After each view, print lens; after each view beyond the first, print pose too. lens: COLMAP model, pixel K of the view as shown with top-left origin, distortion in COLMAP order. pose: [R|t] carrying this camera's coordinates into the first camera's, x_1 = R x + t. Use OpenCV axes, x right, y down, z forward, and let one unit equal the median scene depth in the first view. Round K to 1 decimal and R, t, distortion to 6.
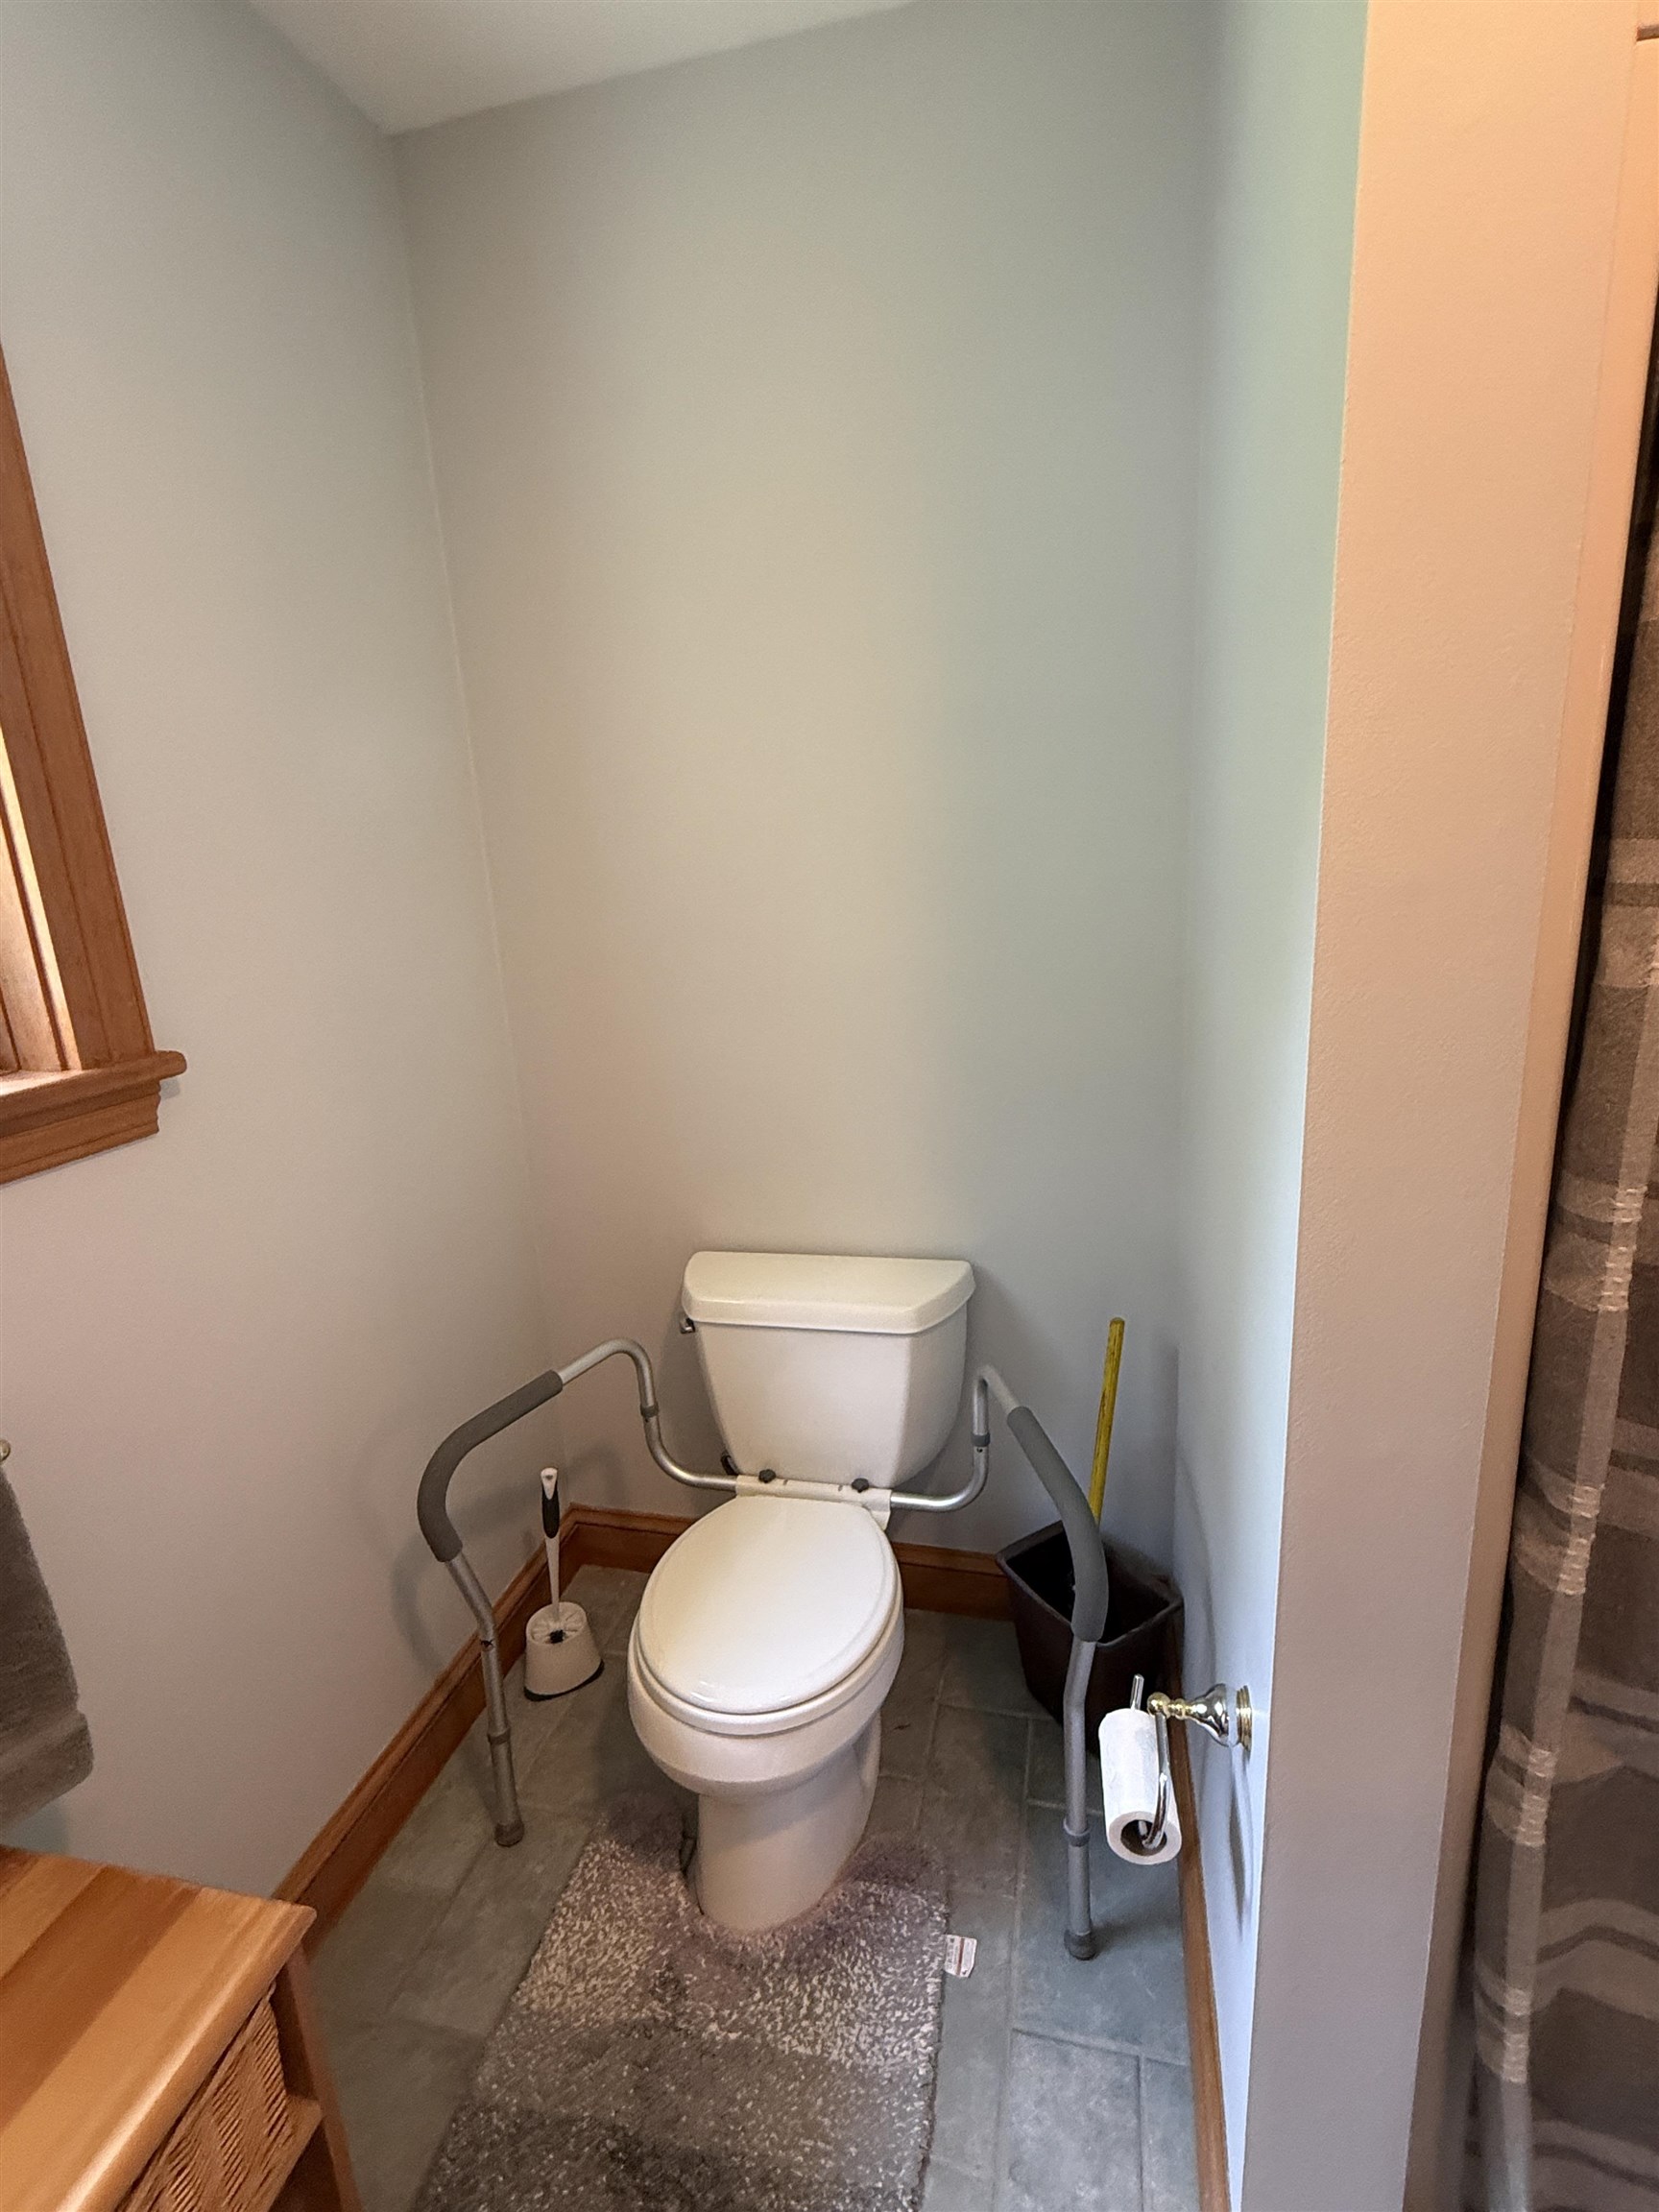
lens RADIAL K [[1038.3, 0, 829.5], [0, 1038.3, 1106.0], [0, 0, 1]] dist [-0.000688, -0.000195]
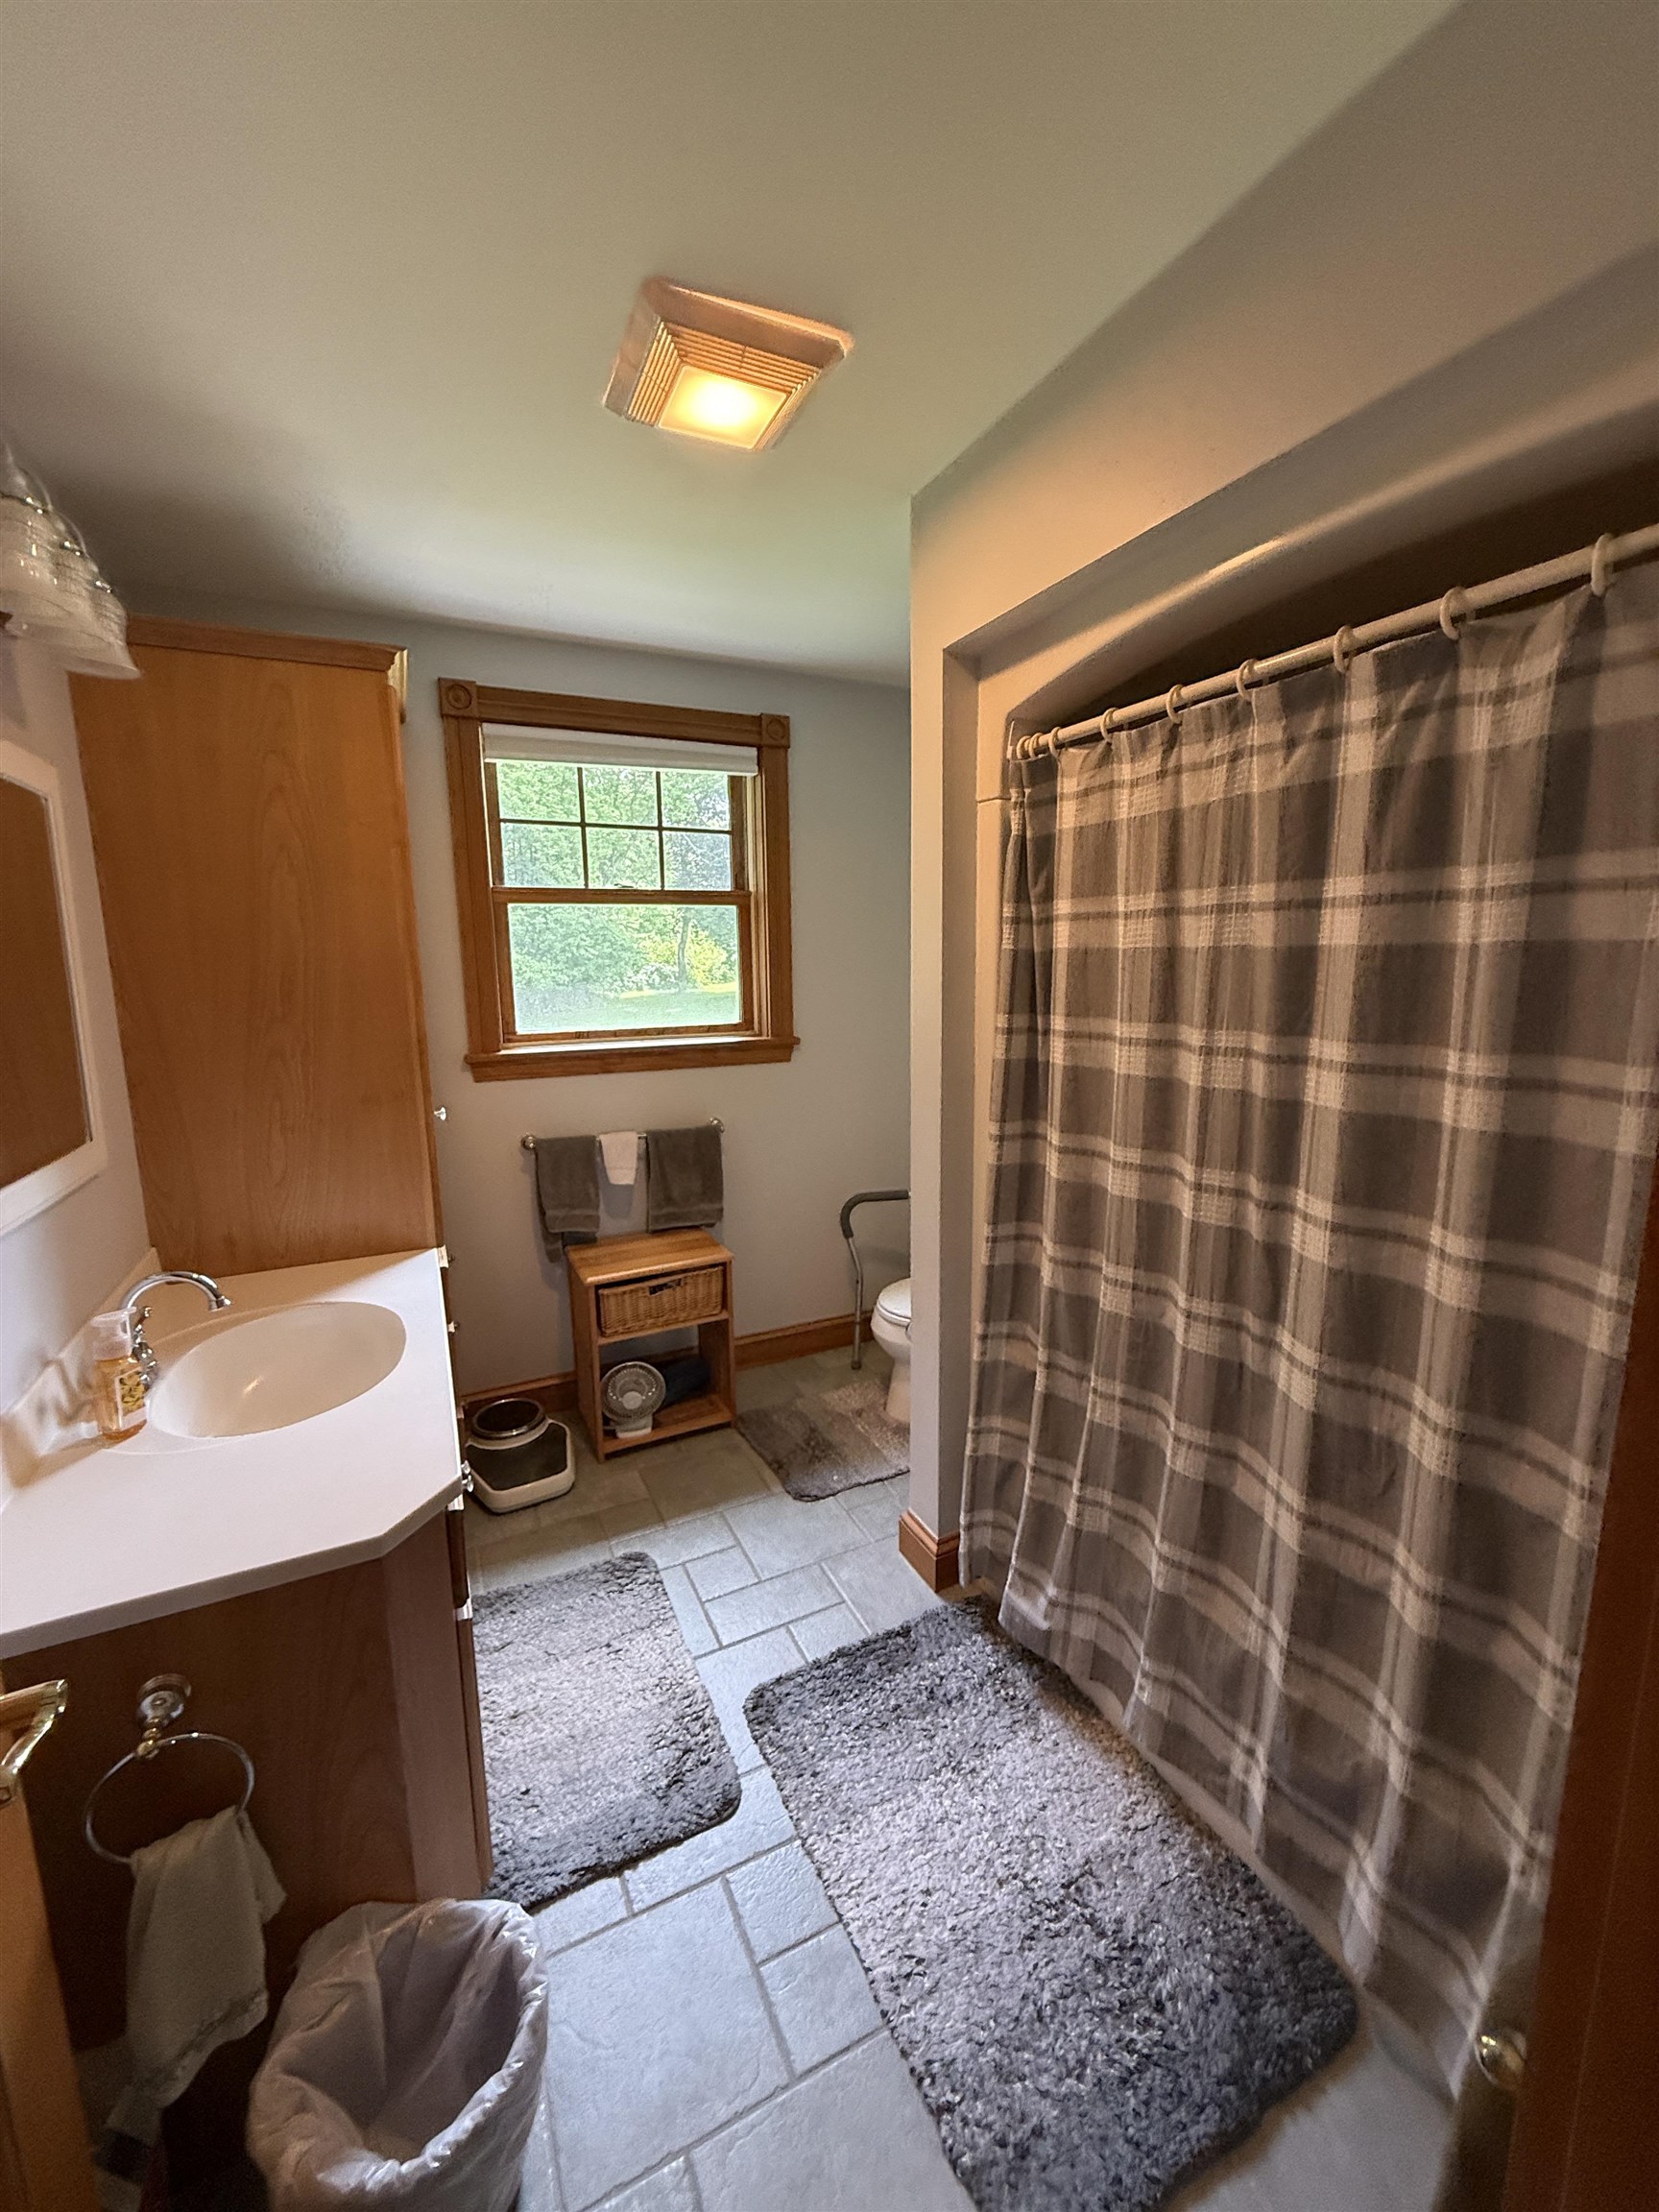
lens RADIAL K [[881.6, 0, 831.2], [0, 881.6, 1101.9], [0, 0, 1]] dist [-0.000686, -0.000053]
pose [[0.632939, 0.170149, -0.755273, 1.505562], [-0.209203, 0.976848, 0.044747, -0.000009], [0.745401, 0.129684, 0.653881, -0.674579]]
